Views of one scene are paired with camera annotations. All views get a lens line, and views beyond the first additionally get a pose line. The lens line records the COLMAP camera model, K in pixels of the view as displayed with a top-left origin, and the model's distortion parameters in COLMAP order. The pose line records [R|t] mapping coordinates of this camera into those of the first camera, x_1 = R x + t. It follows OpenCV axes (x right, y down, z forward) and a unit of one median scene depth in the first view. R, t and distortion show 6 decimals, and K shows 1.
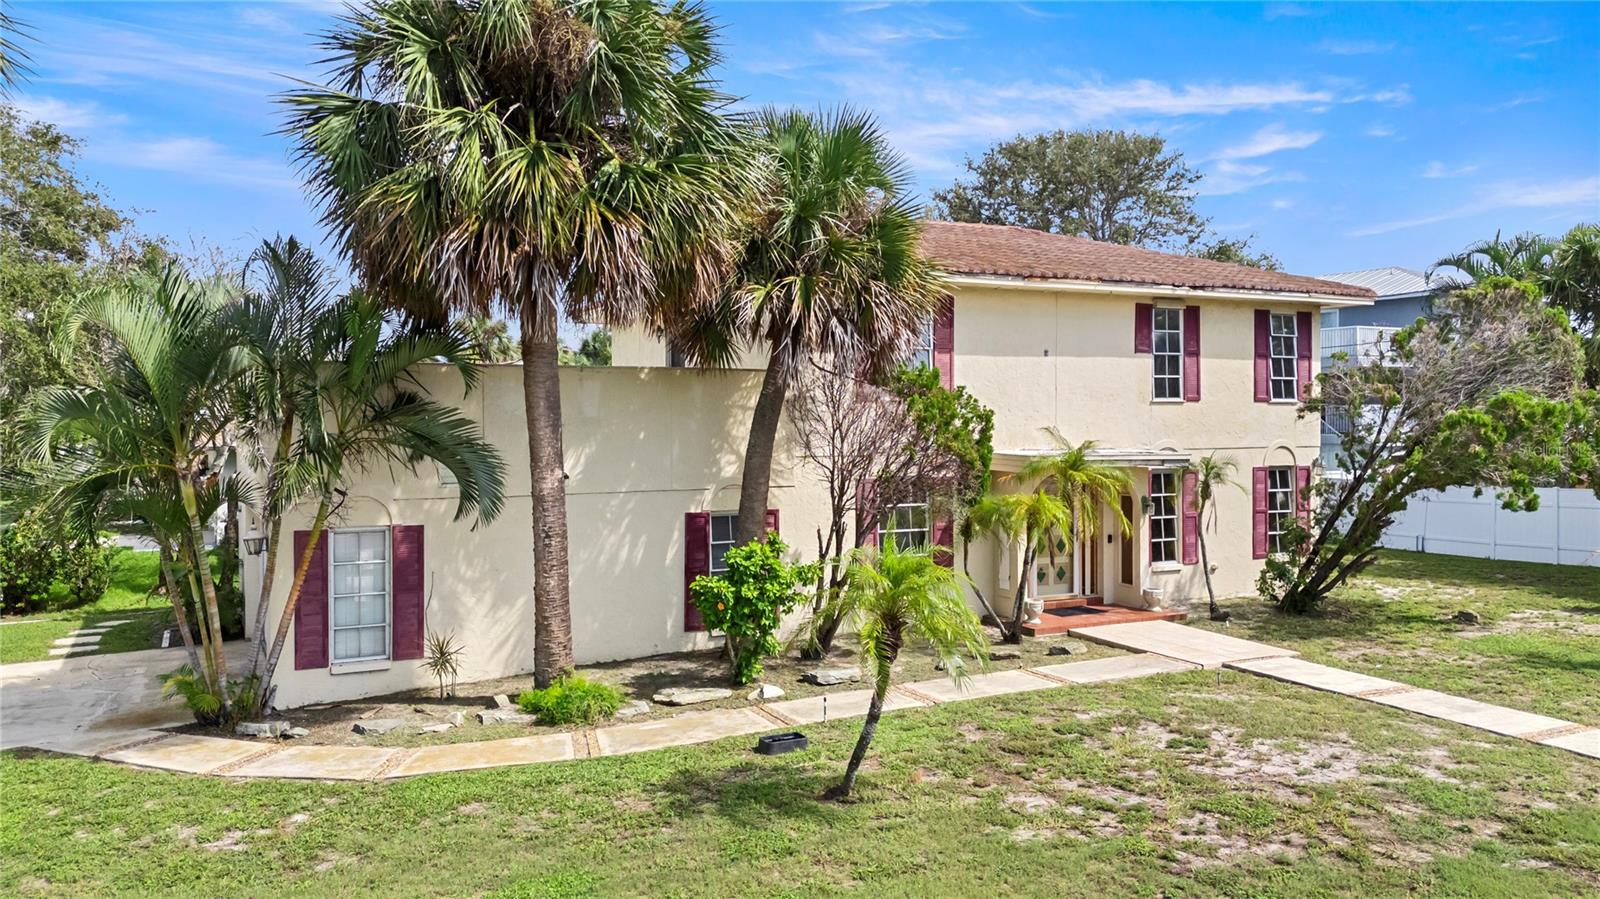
lens RADIAL K [[1192.5, 0, 806.1], [0, 1192.5, 447.4], [0, 0, 1]] dist [0.110710, -0.137167]
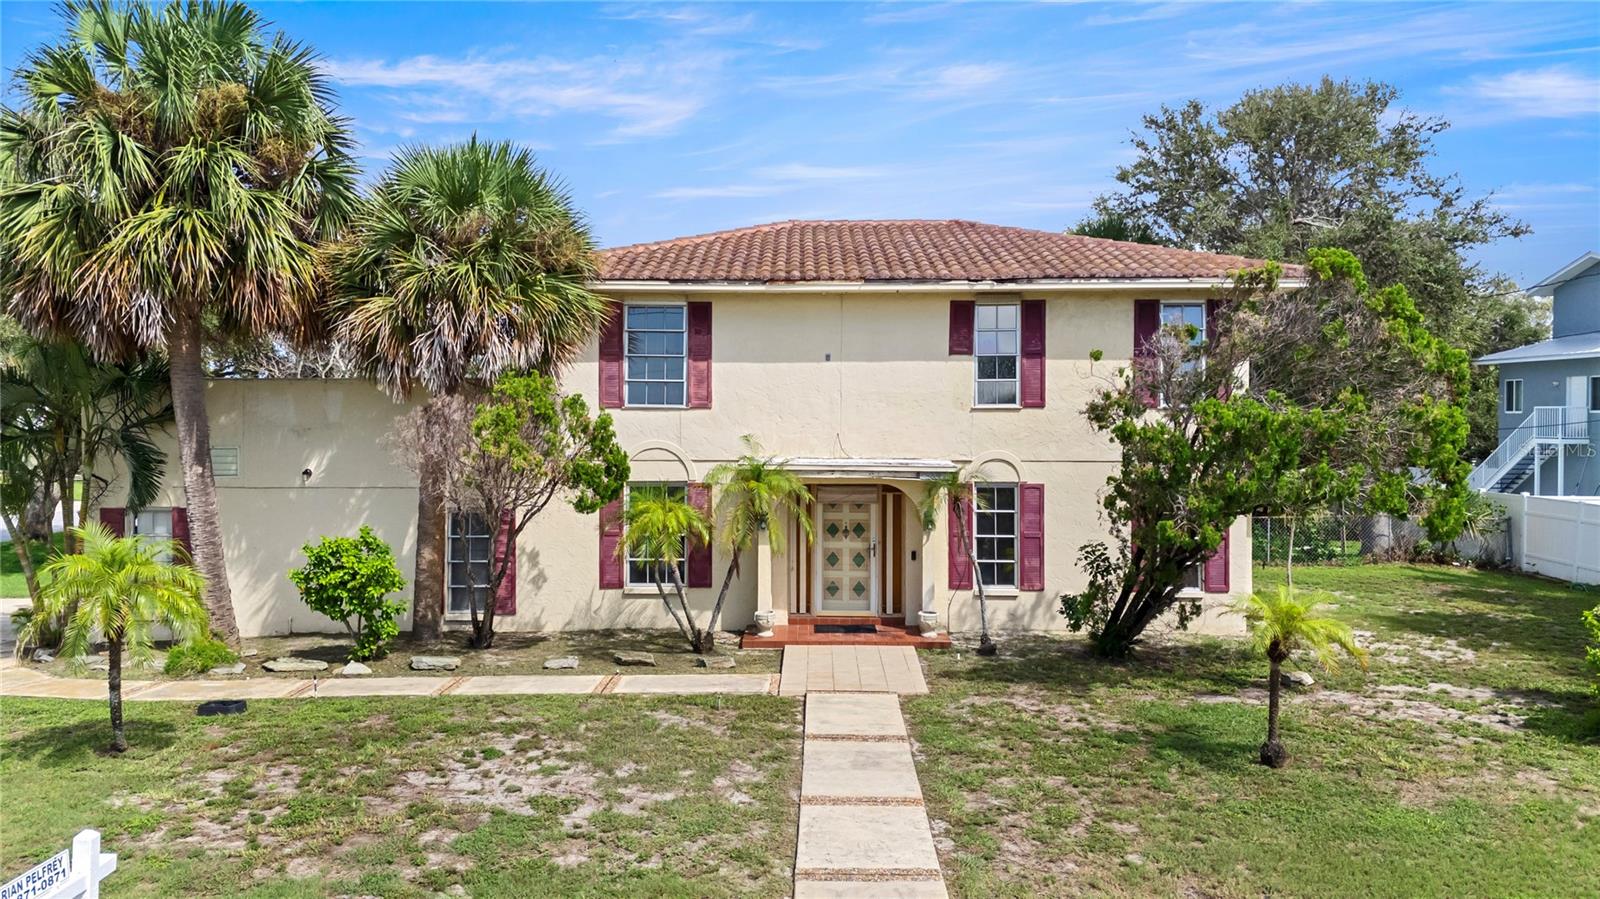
lens RADIAL K [[1186.3, 0, 800.0], [0, 1186.3, 449.5], [0, 0, 1]] dist [0.073141, -0.079079]
pose [[0.875911, 0.017386, -0.482160, 0.842330], [-0.015159, 0.999849, 0.008513, -0.017380], [0.482235, -0.000148, 0.876042, 0.209306]]
